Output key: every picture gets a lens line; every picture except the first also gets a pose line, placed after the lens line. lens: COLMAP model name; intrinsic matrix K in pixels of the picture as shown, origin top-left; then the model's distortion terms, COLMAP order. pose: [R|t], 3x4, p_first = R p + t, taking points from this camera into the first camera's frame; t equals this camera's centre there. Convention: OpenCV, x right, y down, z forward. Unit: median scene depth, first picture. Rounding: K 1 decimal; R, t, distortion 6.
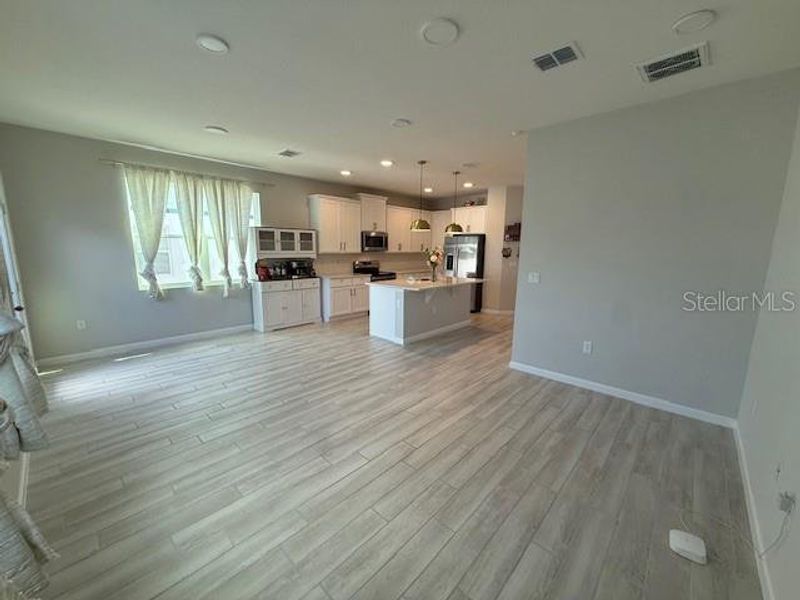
lens RADIAL K [[319.2, 0, 397.8], [0, 319.2, 299.6], [0, 0, 1]] dist [0.000727, -0.000228]
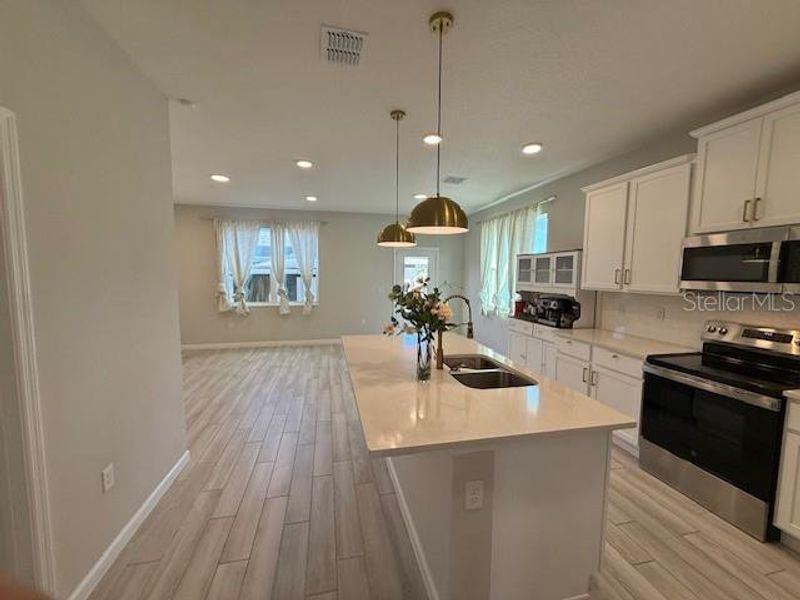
lens RADIAL K [[319.2, 0, 398.5], [0, 319.2, 300.9], [0, 0, 1]] dist [0.000727, -0.000228]
pose [[-0.561167, 0.057299, -0.825717, 0.426658], [-0.146800, 0.974895, 0.167418, -0.182991], [0.814580, 0.215165, -0.538668, 1.106330]]
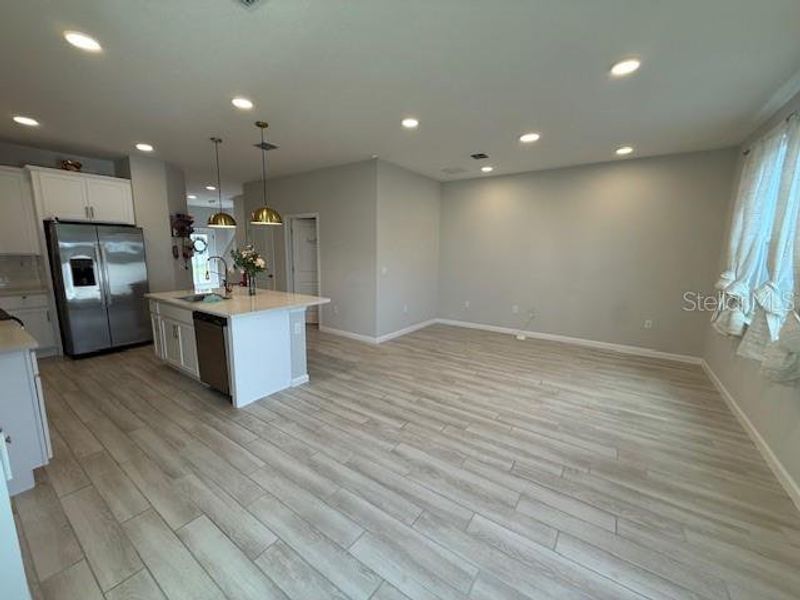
lens RADIAL K [[319.2, 0, 398.9], [0, 319.2, 298.9], [0, 0, 1]] dist [0.000727, -0.000228]
pose [[-0.142480, -0.163879, 0.976137, -0.580665], [0.145216, 0.972066, 0.184392, -0.121479], [-0.979087, 0.168023, -0.114702, 0.700869]]
